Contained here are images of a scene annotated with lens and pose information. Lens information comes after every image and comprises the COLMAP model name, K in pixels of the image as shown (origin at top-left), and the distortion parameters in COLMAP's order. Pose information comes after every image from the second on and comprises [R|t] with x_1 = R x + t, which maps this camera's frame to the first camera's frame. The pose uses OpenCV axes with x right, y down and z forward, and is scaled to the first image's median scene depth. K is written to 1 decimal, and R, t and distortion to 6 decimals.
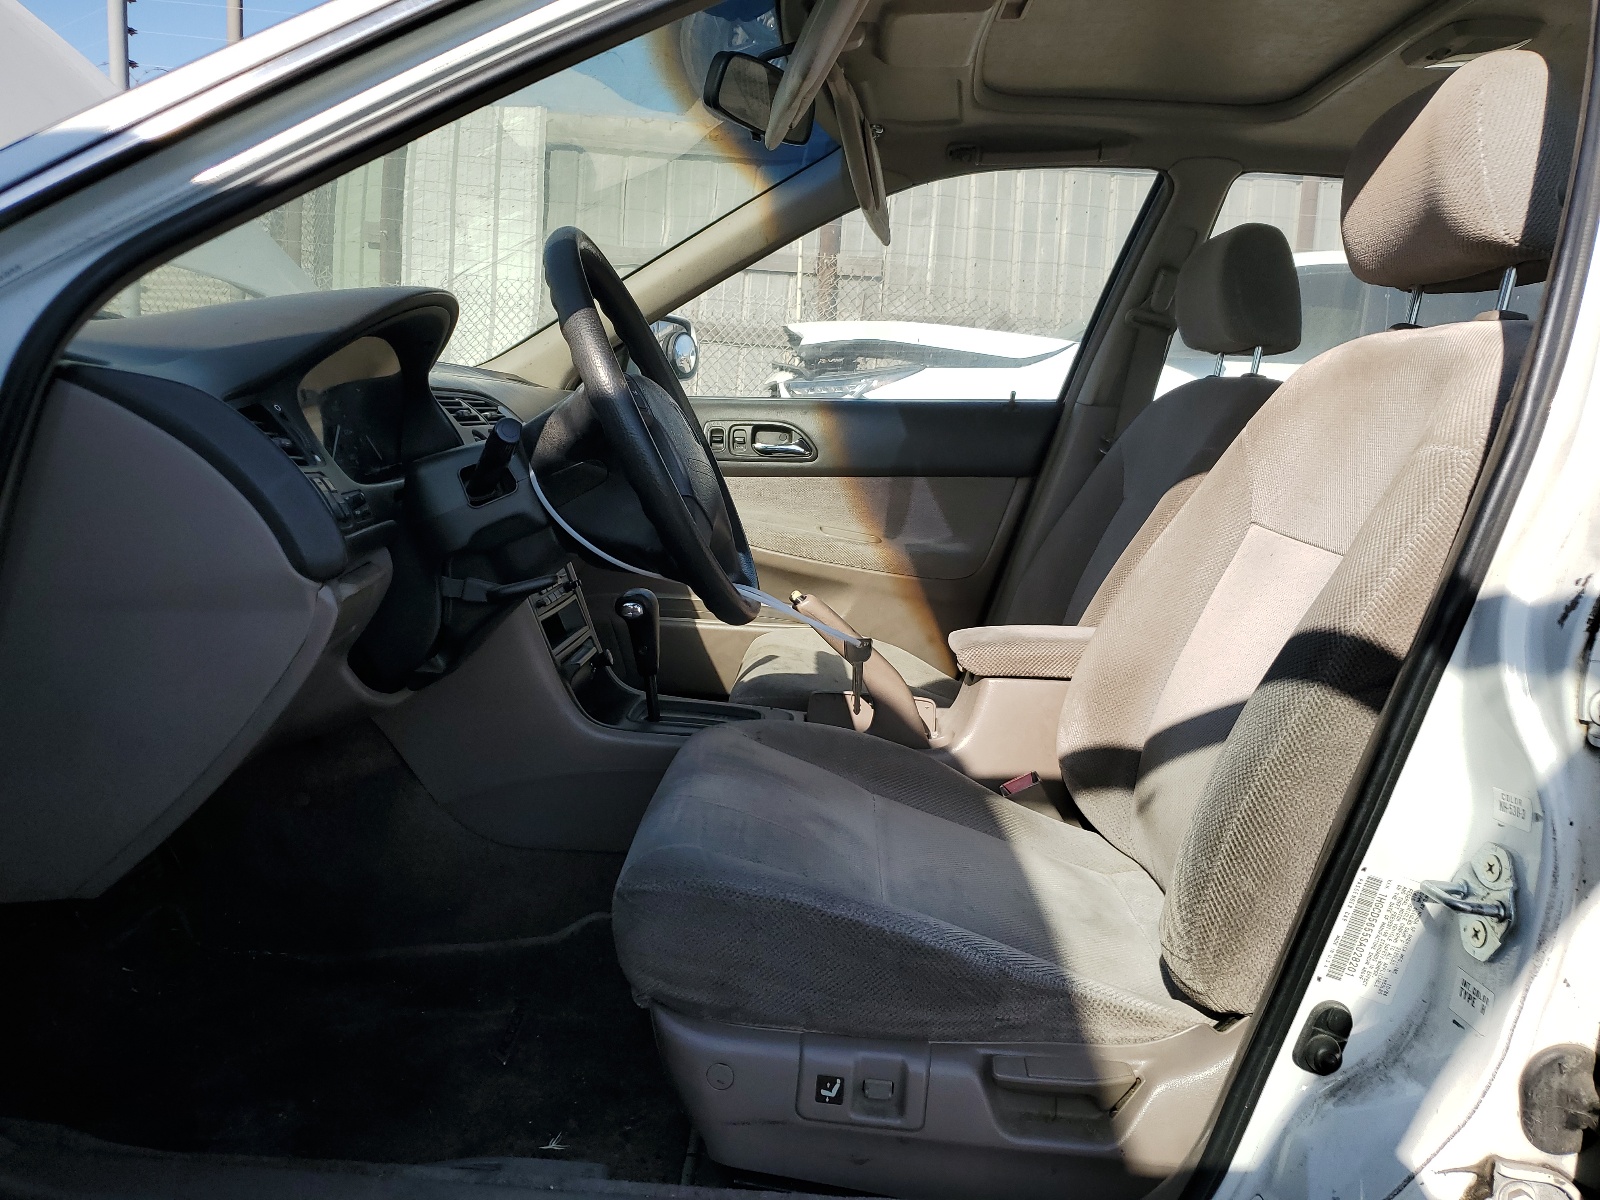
lens RADIAL K [[1206.9, 0, 800.0], [0, 1206.9, 600.0], [0, 0, 1]] dist [0.003198, 0.002000]
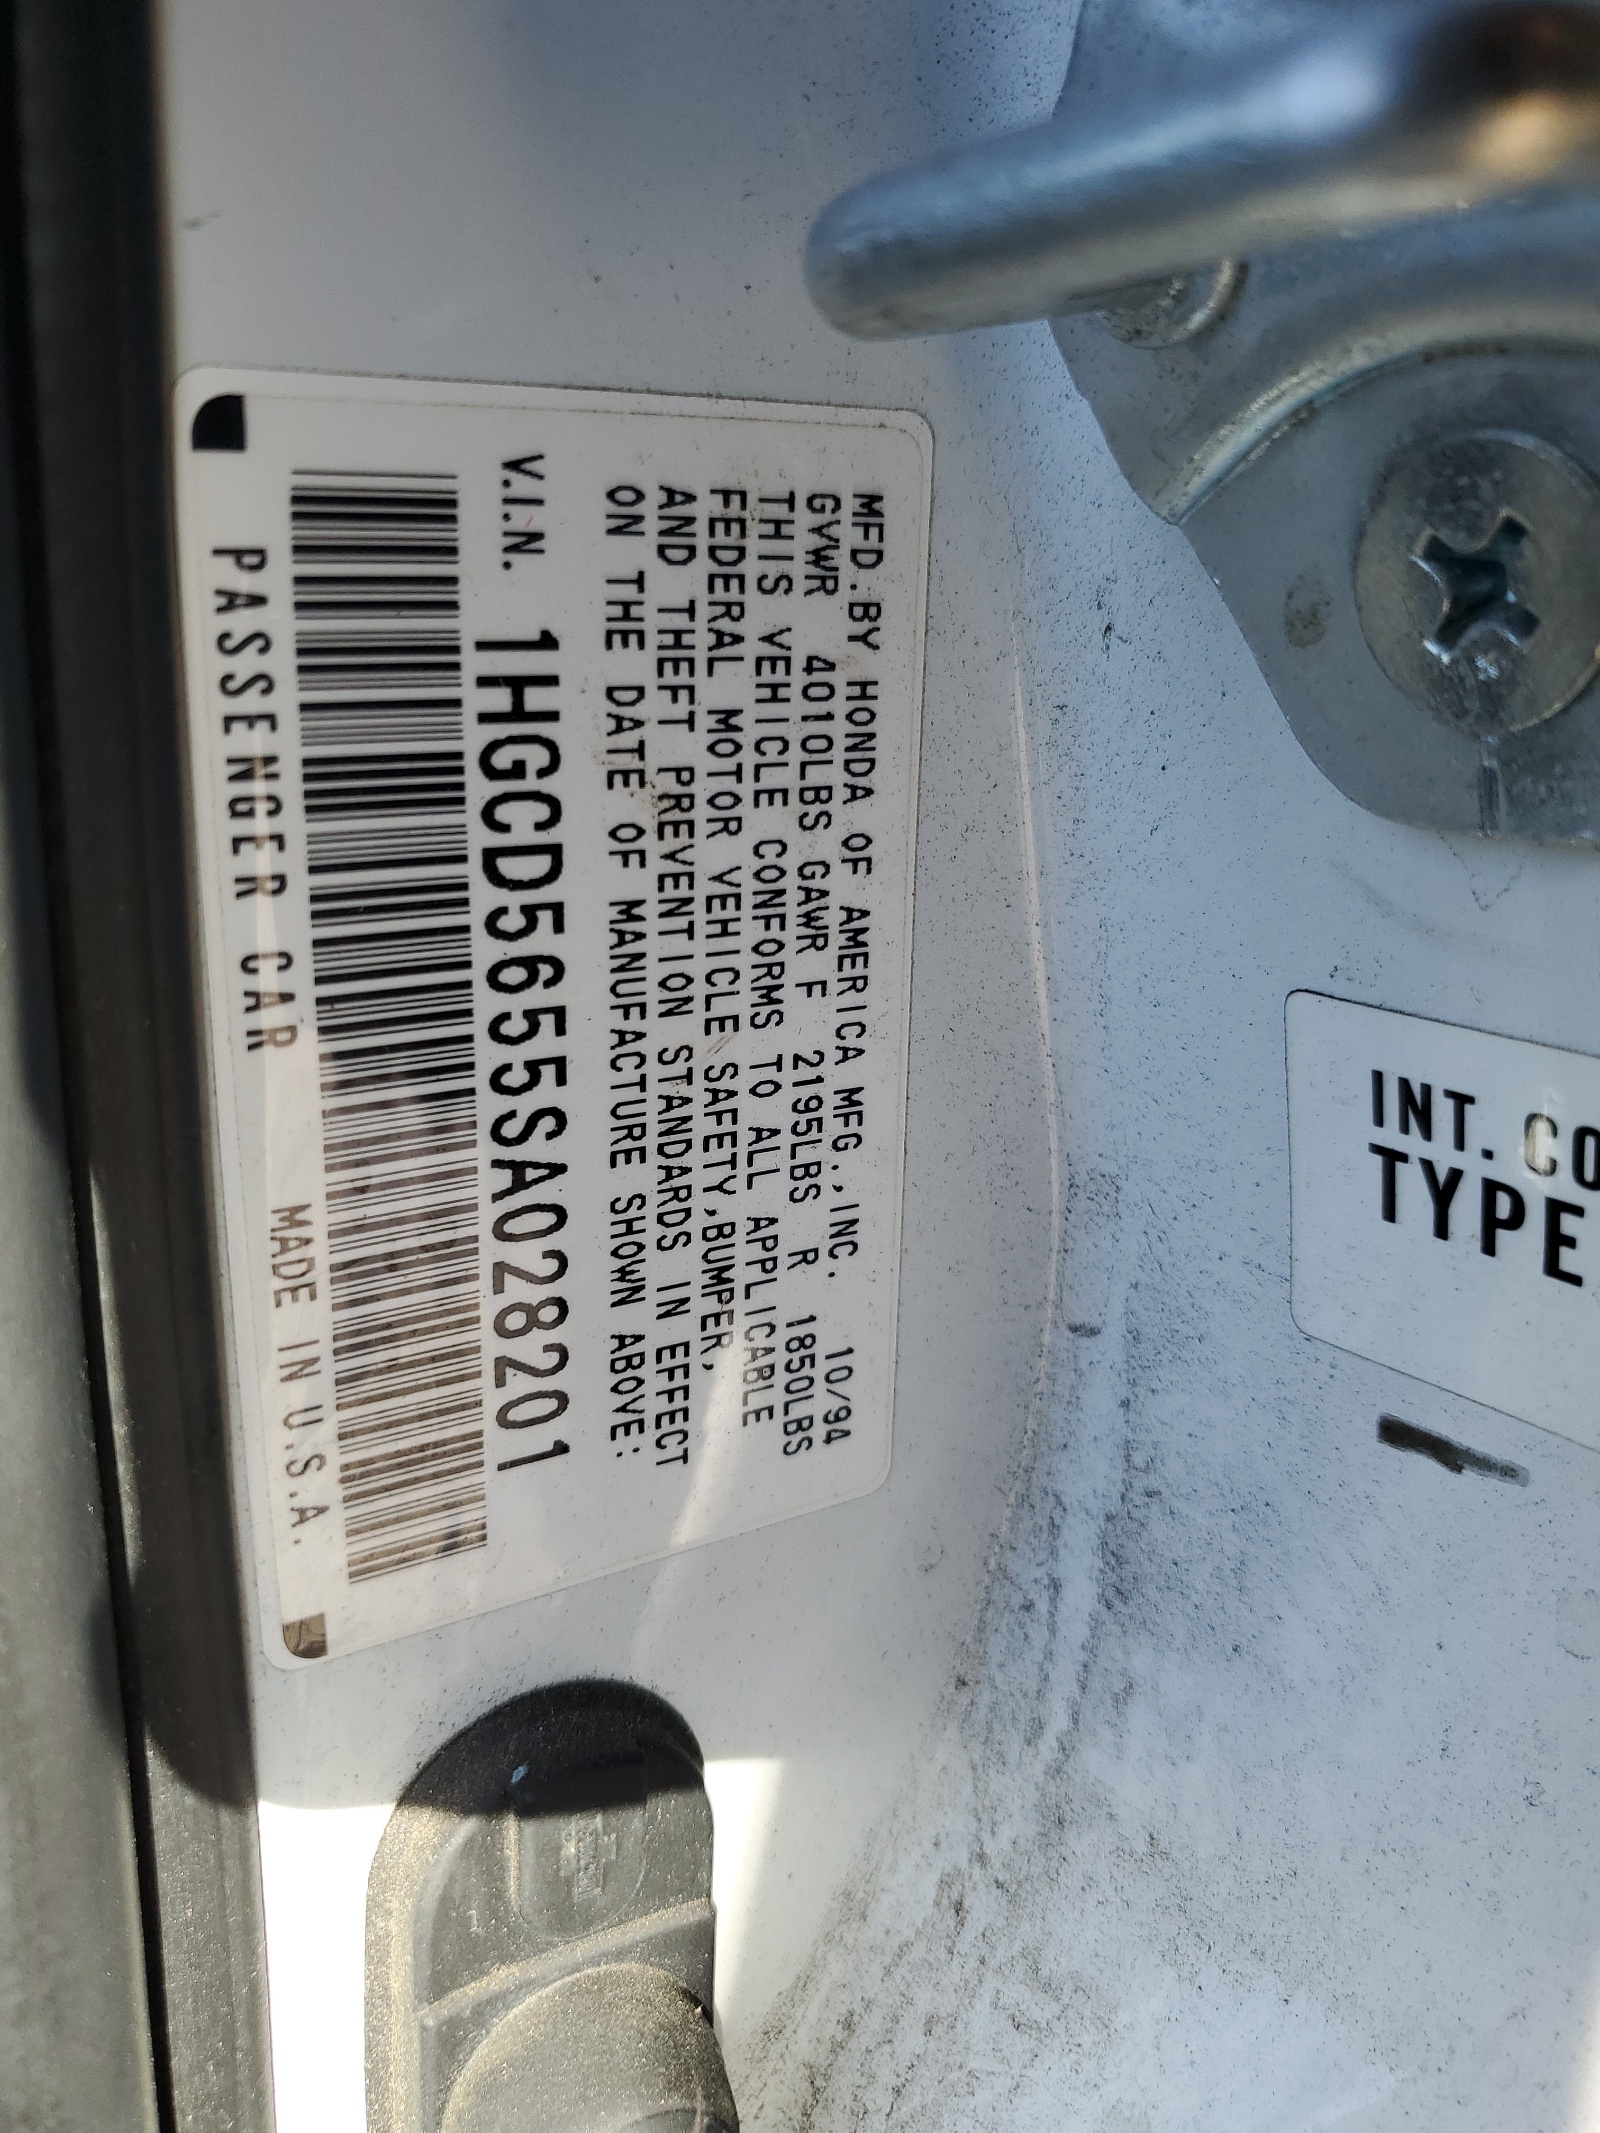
lens RADIAL K [[2006.3, 0, 800.0], [0, 2006.3, 1066.5], [0, 0, 1]] dist [0.001107, 0.000273]
pose [[0.790215, -0.434272, 0.432399, 0.412093], [0.315456, 0.893165, 0.320536, 0.227902], [-0.525403, -0.116889, 0.842786, 0.840317]]
